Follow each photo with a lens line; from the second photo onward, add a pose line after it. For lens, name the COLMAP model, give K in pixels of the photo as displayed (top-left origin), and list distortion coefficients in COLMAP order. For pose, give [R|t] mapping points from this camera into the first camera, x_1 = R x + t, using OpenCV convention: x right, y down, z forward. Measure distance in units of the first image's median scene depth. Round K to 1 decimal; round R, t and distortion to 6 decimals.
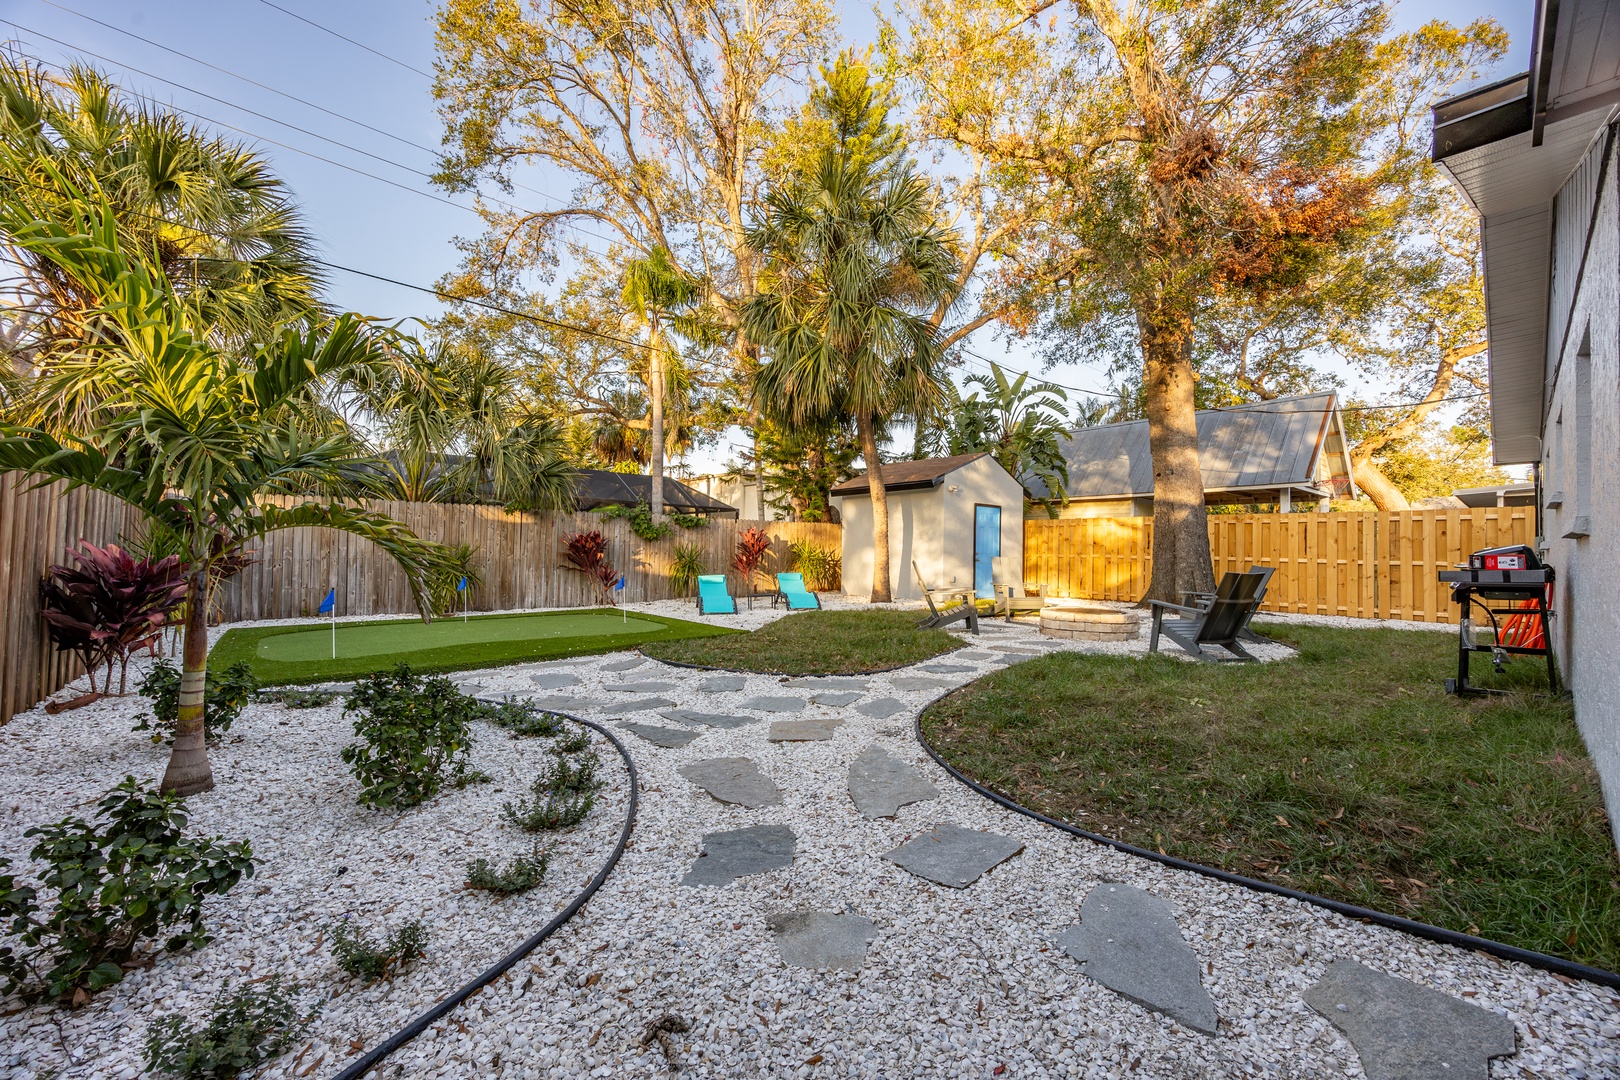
lens RADIAL K [[626.9, 0, 812.5], [0, 626.9, 539.8], [0, 0, 1]] dist [-0.000053, 0.000230]
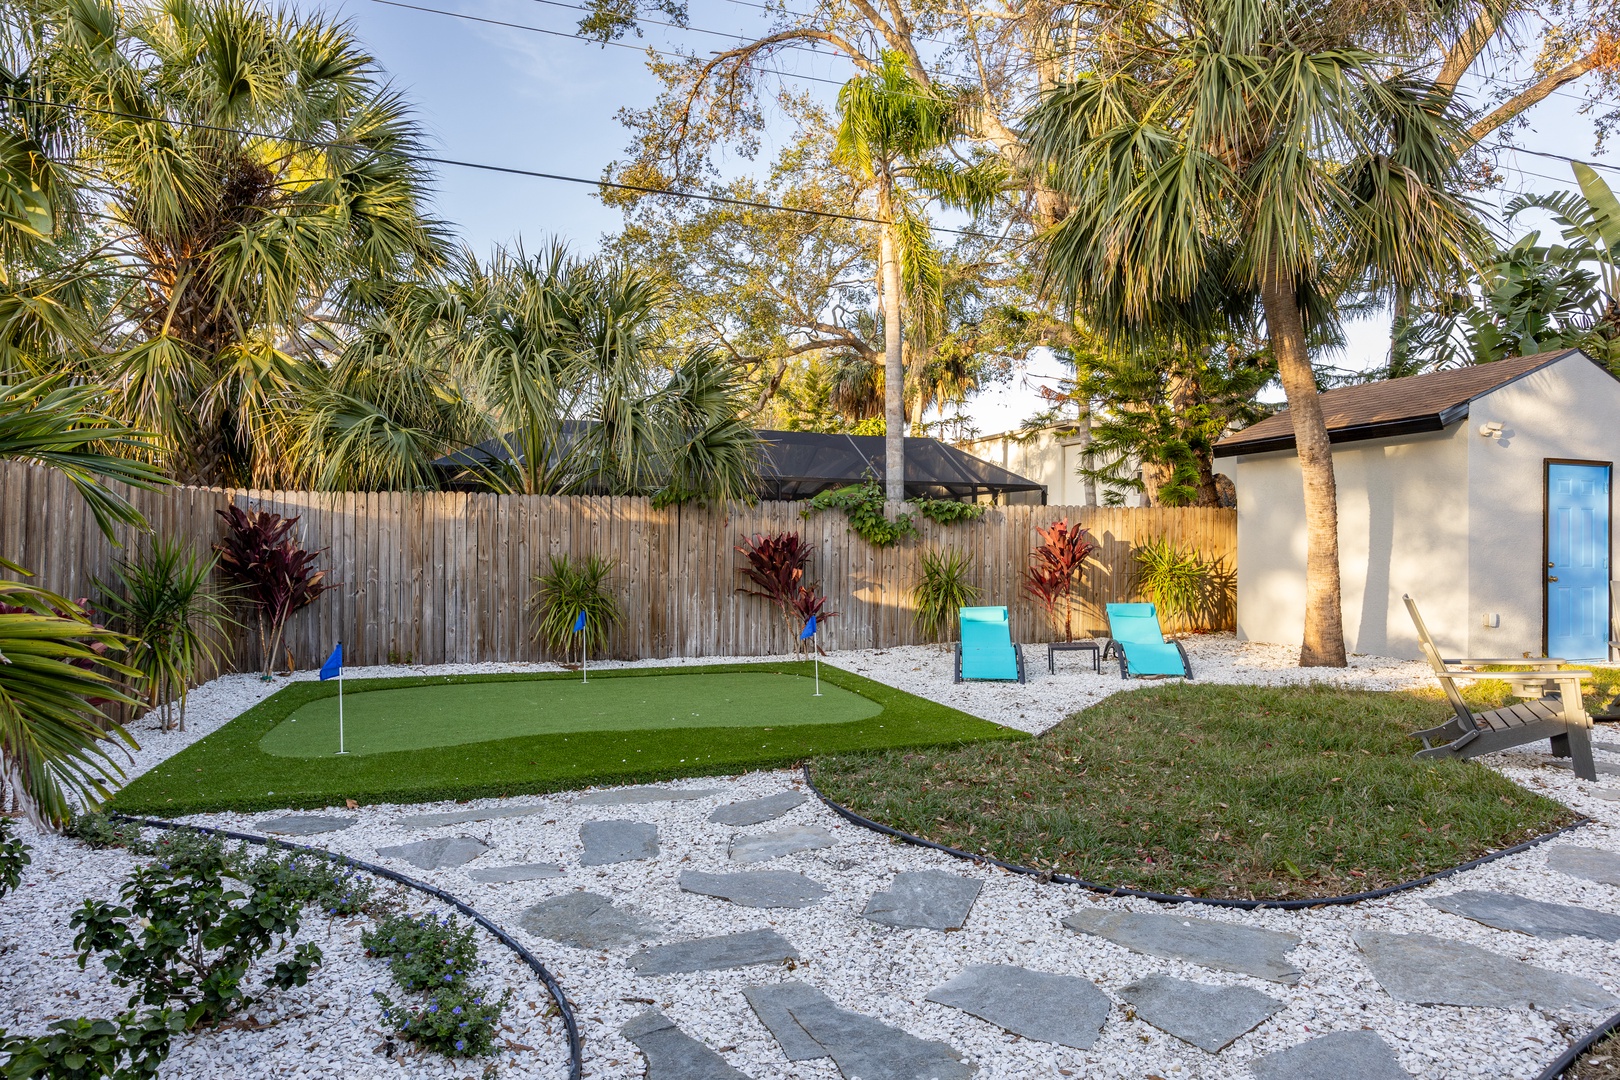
lens RADIAL K [[940.1, 0, 802.9], [0, 940.1, 538.9], [0, 0, 1]] dist [-0.008146, 0.001040]
pose [[0.923540, -0.012780, -0.383288, 0.014213], [0.016022, 0.999858, 0.005266, -0.011568], [0.383166, -0.011004, 0.923614, 0.150478]]
